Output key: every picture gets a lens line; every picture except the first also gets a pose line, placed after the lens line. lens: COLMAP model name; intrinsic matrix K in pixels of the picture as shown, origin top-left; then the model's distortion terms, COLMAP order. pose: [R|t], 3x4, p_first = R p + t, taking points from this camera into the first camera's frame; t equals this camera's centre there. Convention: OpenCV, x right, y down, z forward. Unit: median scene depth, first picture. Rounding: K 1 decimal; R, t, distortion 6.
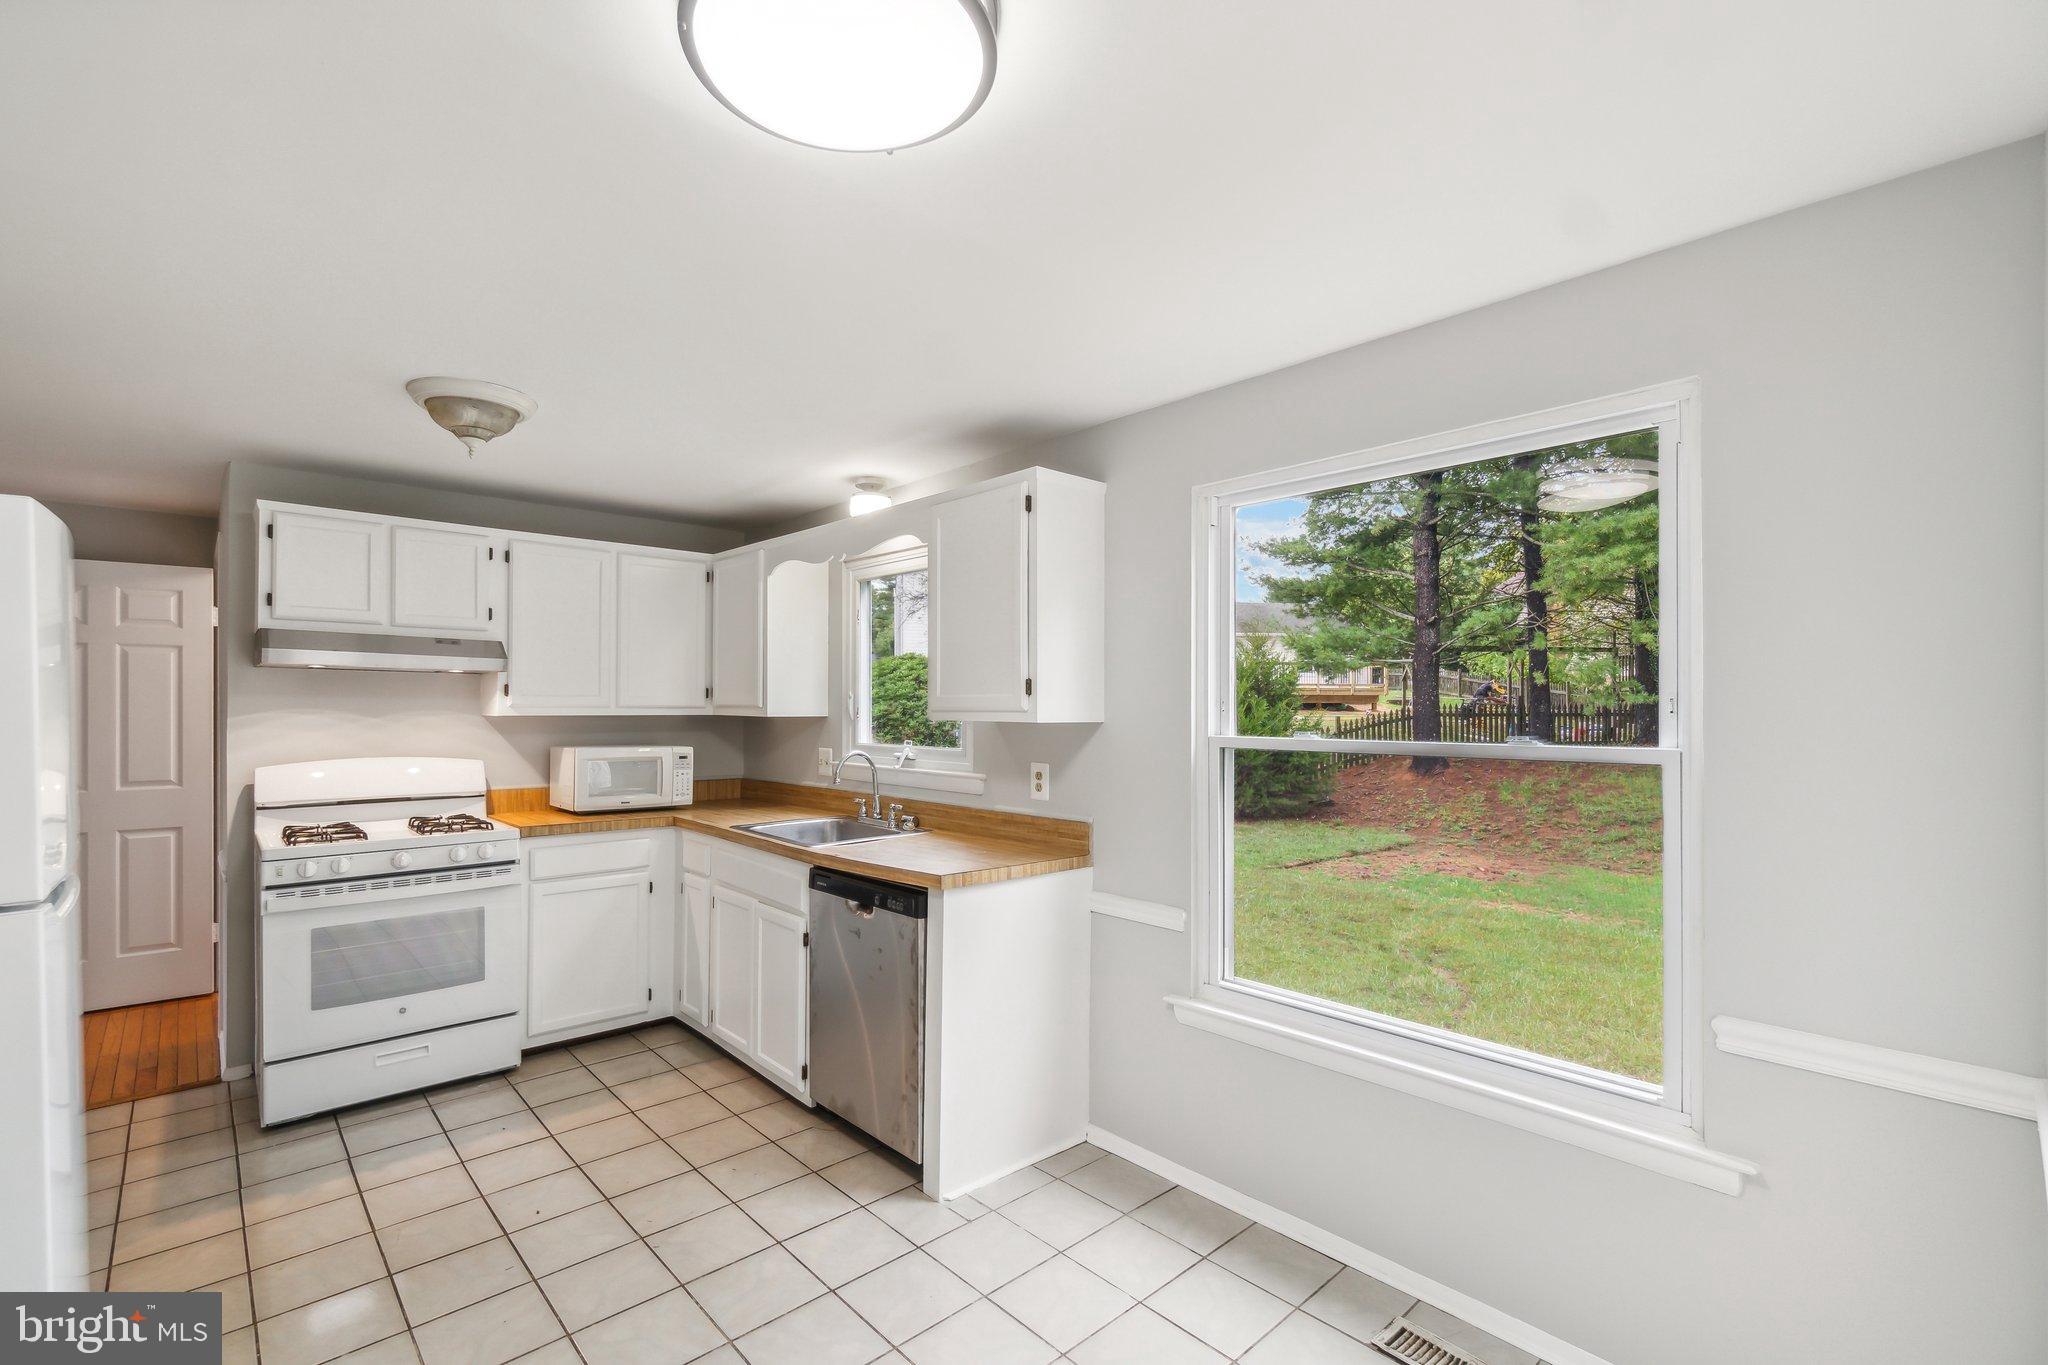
lens RADIAL K [[901.8, 0, 1002.3], [0, 901.8, 704.6], [0, 0, 1]] dist [-0.002186, -0.000174]
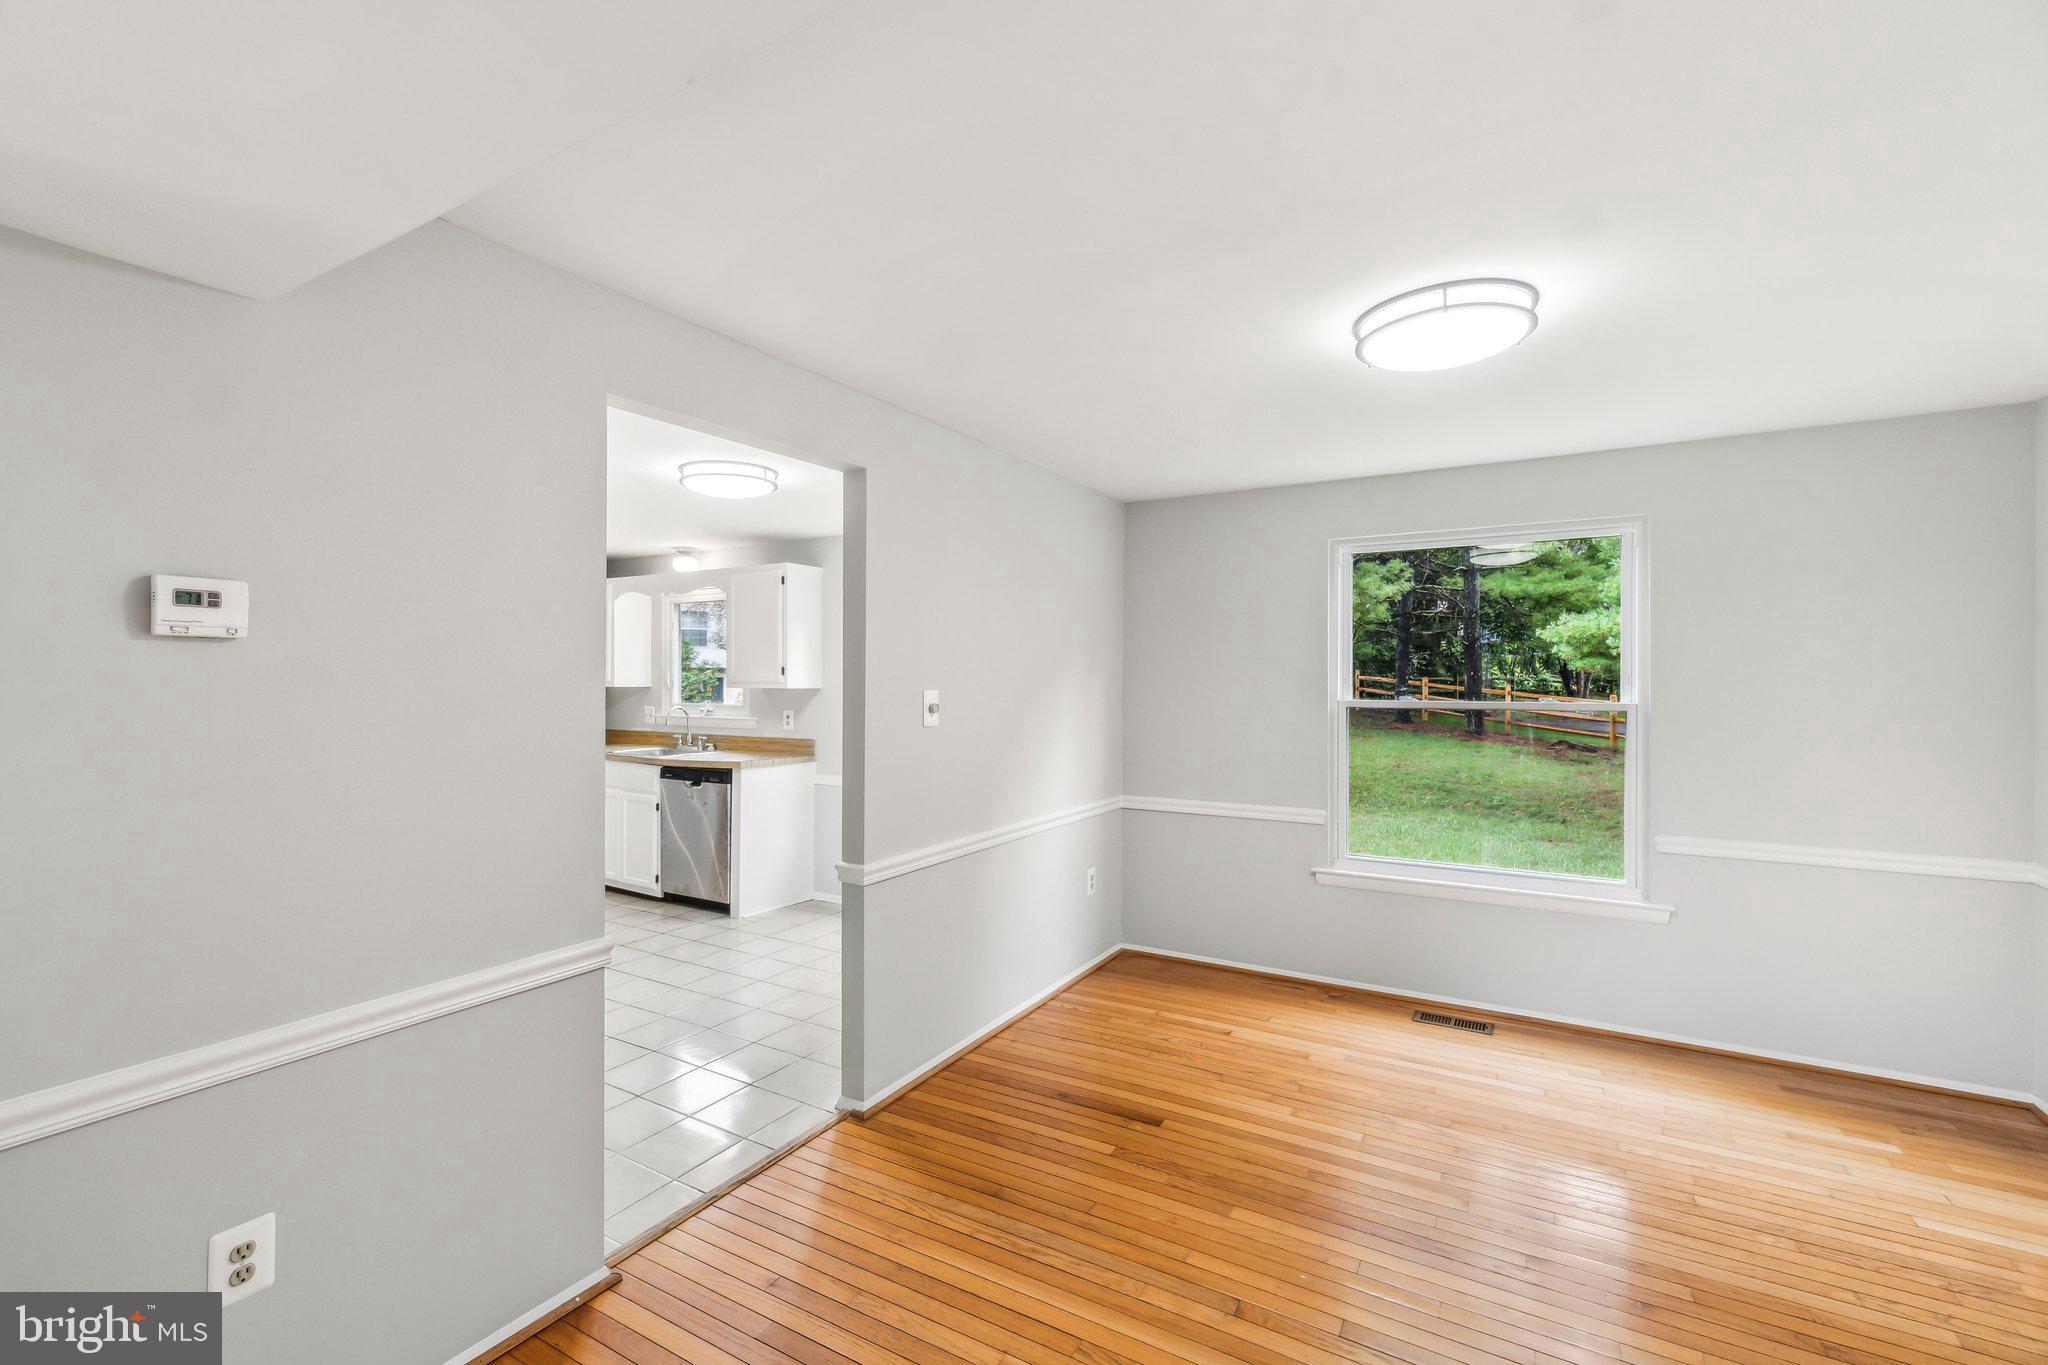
lens RADIAL K [[887.8, 0, 1013.7], [0, 887.8, 689.4], [0, 0, 1]] dist [-0.000792, -0.000125]
pose [[0.956488, -0.001545, 0.291766, -0.047803], [-0.001419, 0.999950, 0.009946, 0.001519], [-0.291767, -0.009928, 0.956438, -0.891660]]
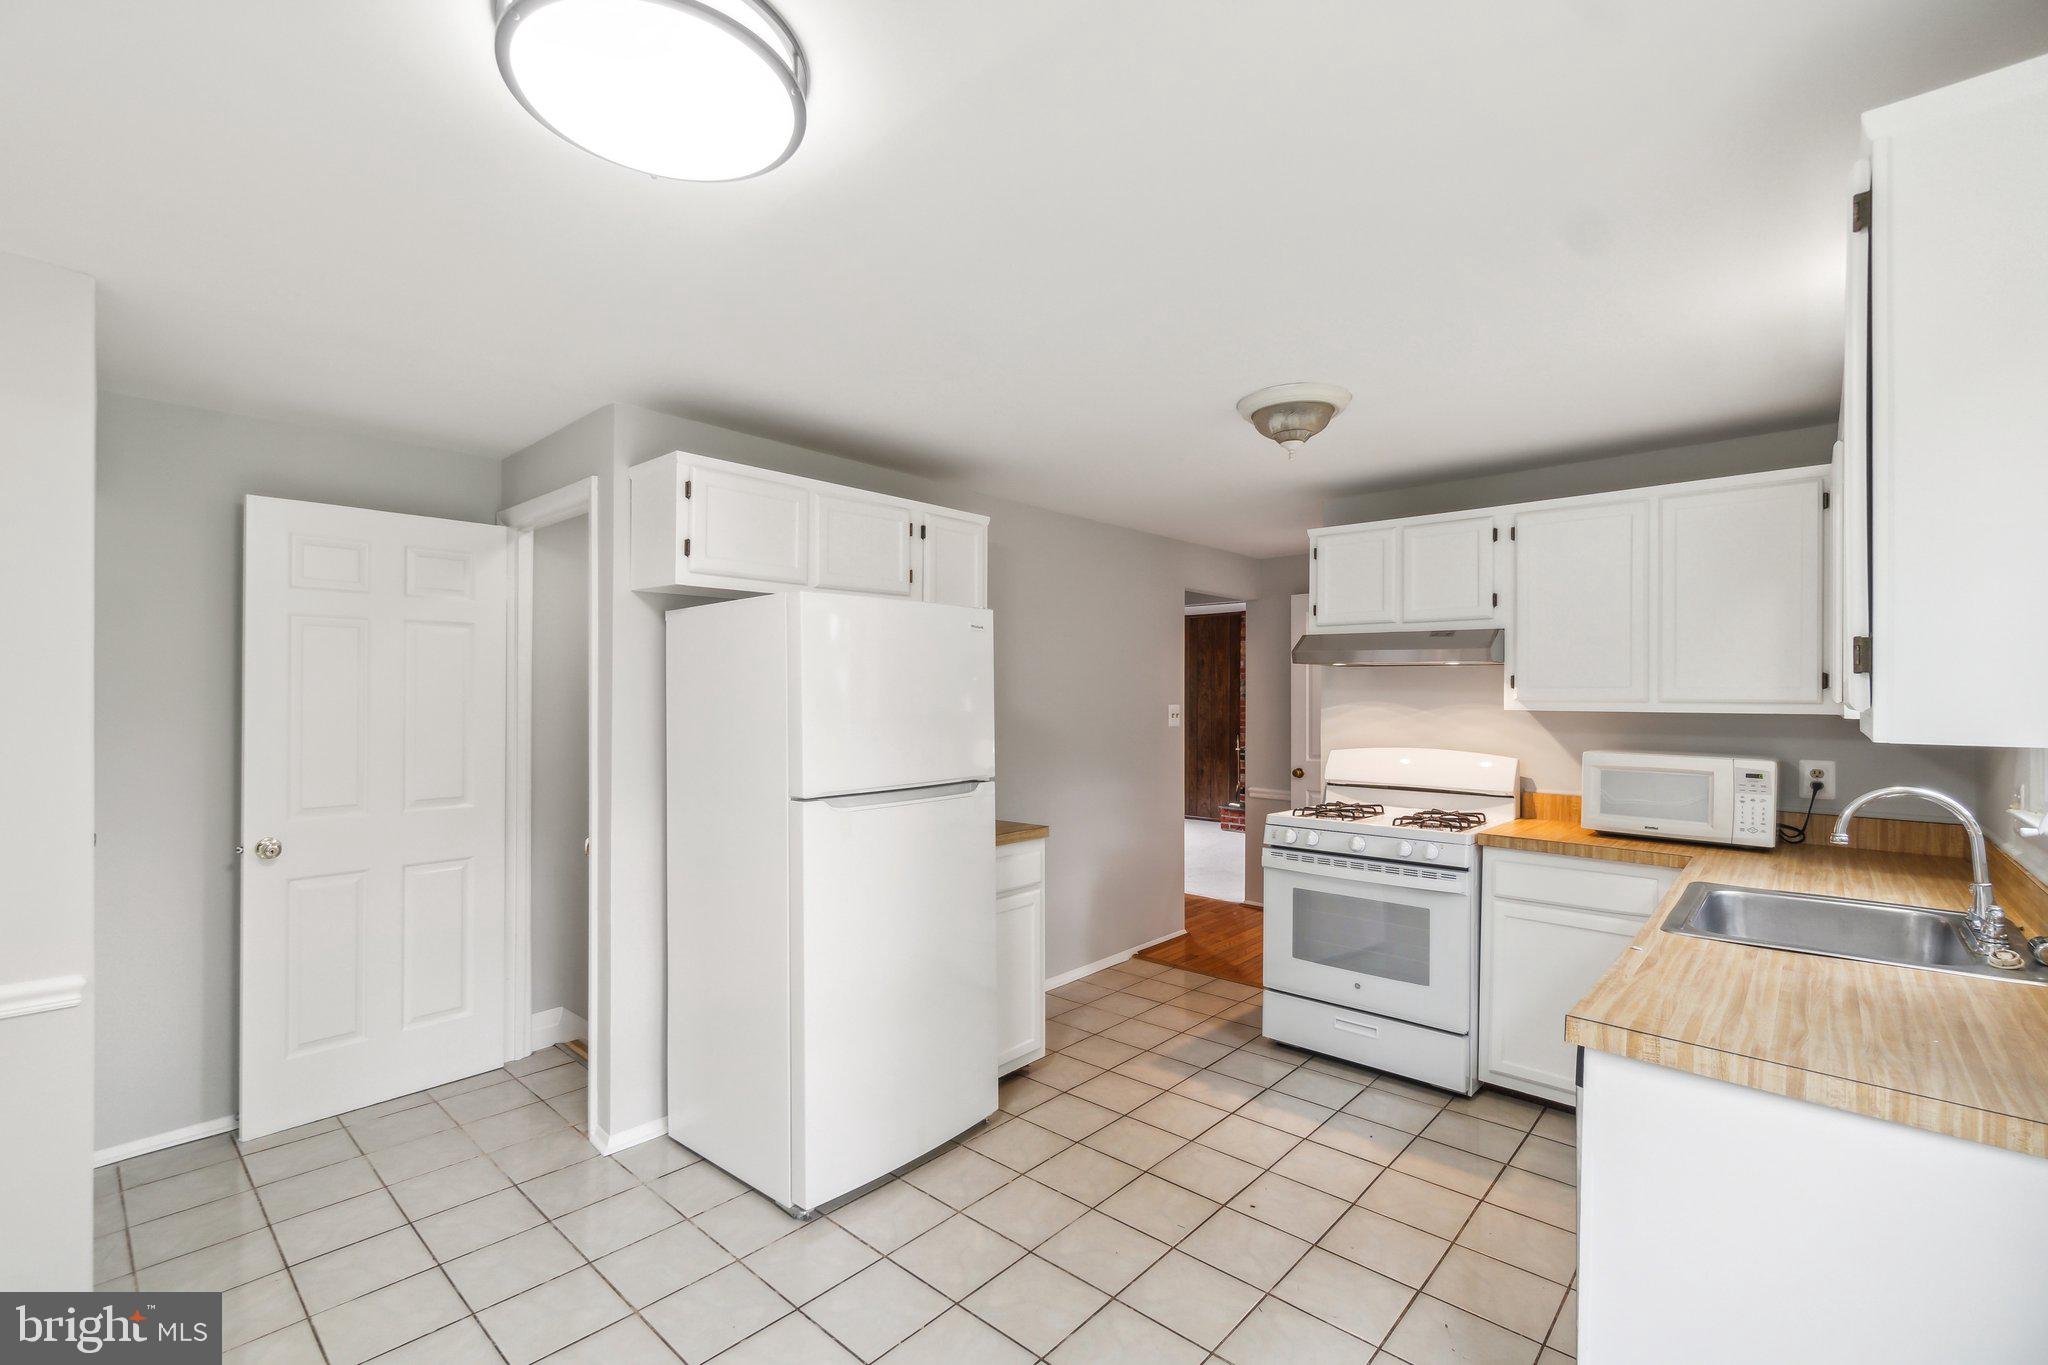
lens RADIAL K [[892.2, 0, 1019.2], [0, 892.2, 690.9], [0, 0, 1]] dist [-0.001447, -0.000110]
pose [[0.096555, -0.007201, -0.995302, 0.333741], [-0.002007, 0.999970, -0.007430, 0.000544], [0.995326, 0.002714, 0.096537, 0.484156]]
